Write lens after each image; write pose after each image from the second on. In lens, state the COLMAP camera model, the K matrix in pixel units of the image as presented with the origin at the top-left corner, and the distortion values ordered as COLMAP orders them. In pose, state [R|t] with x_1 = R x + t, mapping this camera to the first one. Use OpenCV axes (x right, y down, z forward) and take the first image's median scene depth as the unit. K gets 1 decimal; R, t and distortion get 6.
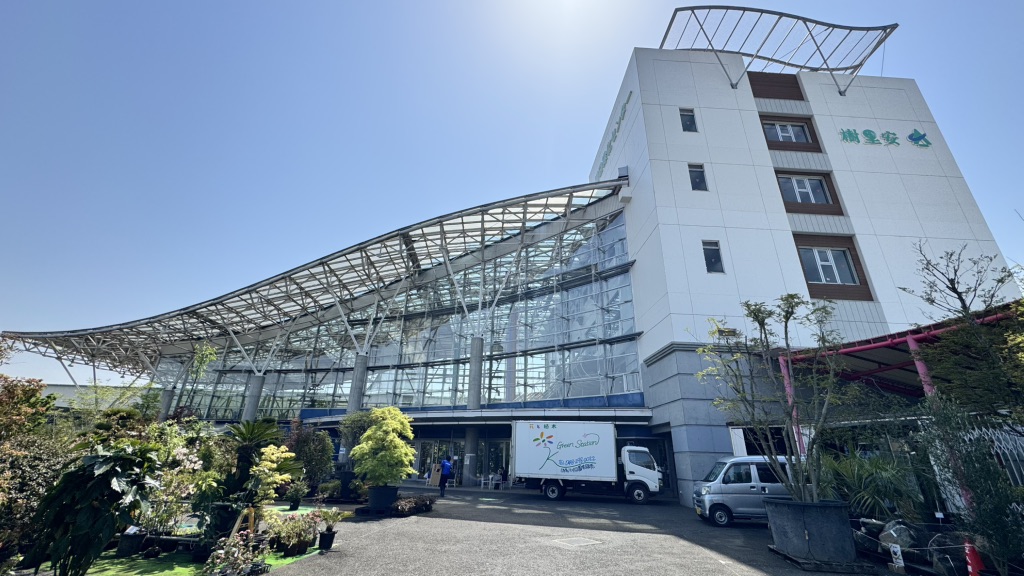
lens RADIAL K [[406.6, 0, 512.0], [0, 406.6, 288.0], [0, 0, 1]] dist [-0.001910, 0.000162]
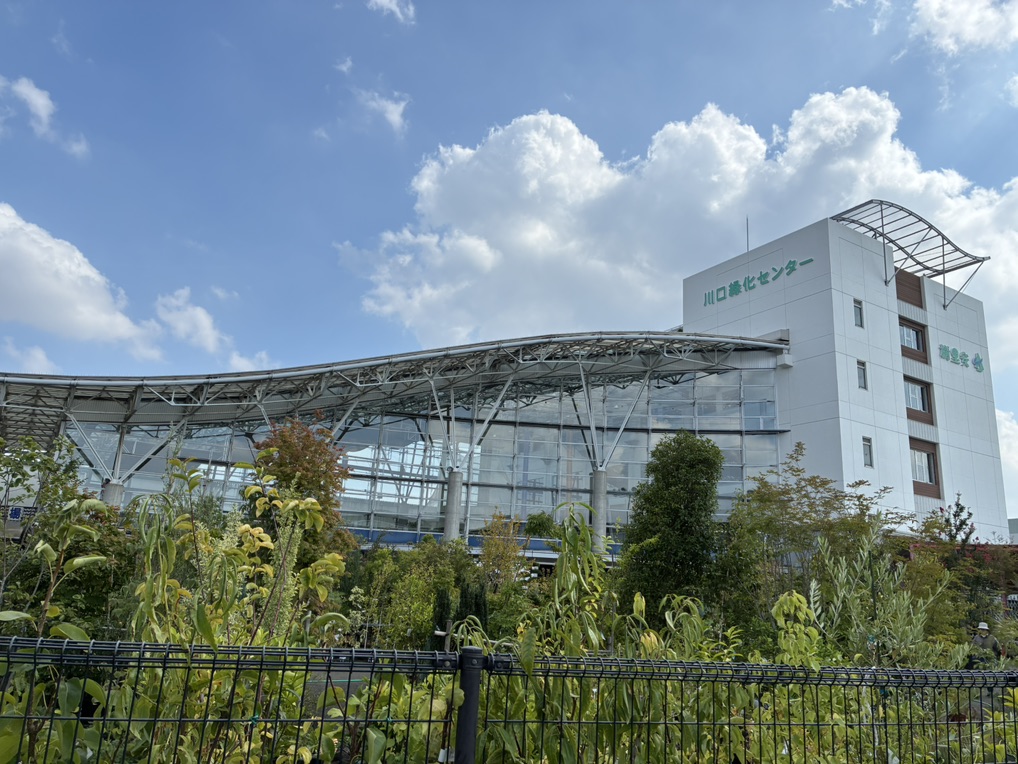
lens RADIAL K [[783.5, 0, 509.0], [0, 783.5, 382.0], [0, 0, 1]] dist [-0.006408, 0.006063]
pose [[0.875196, 0.157548, 0.457395, -1.246421], [-0.222140, 0.970790, 0.090665, -0.204941], [-0.429750, -0.180956, 0.884630, -0.461029]]
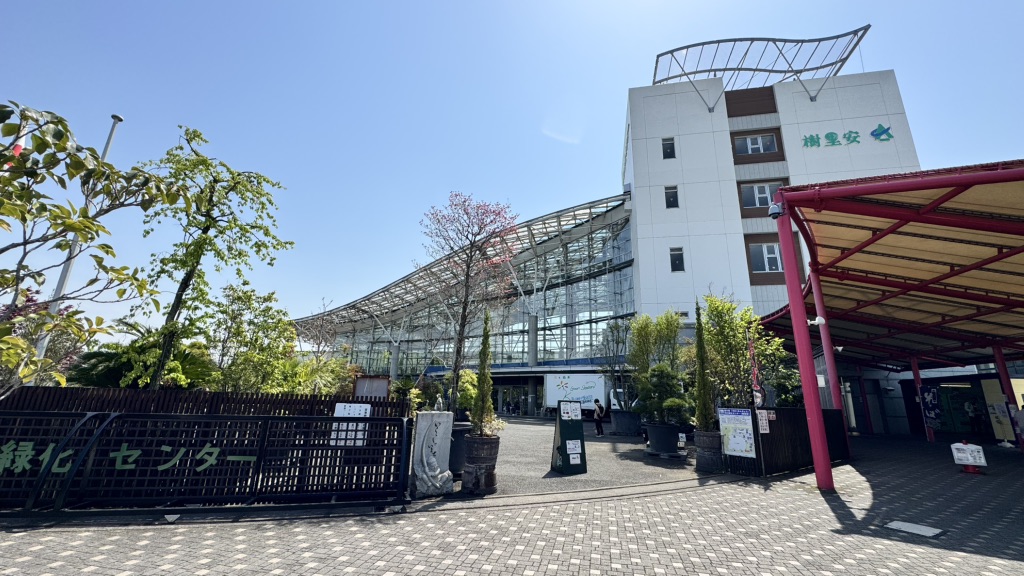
lens RADIAL K [[406.6, 0, 512.0], [0, 406.6, 288.0], [0, 0, 1]] dist [-0.001910, 0.000162]
pose [[0.966452, -0.066592, -0.248066, 0.228945], [0.096353, 0.989270, 0.109819, -0.152982], [0.238091, -0.130037, 0.962498, -0.409991]]
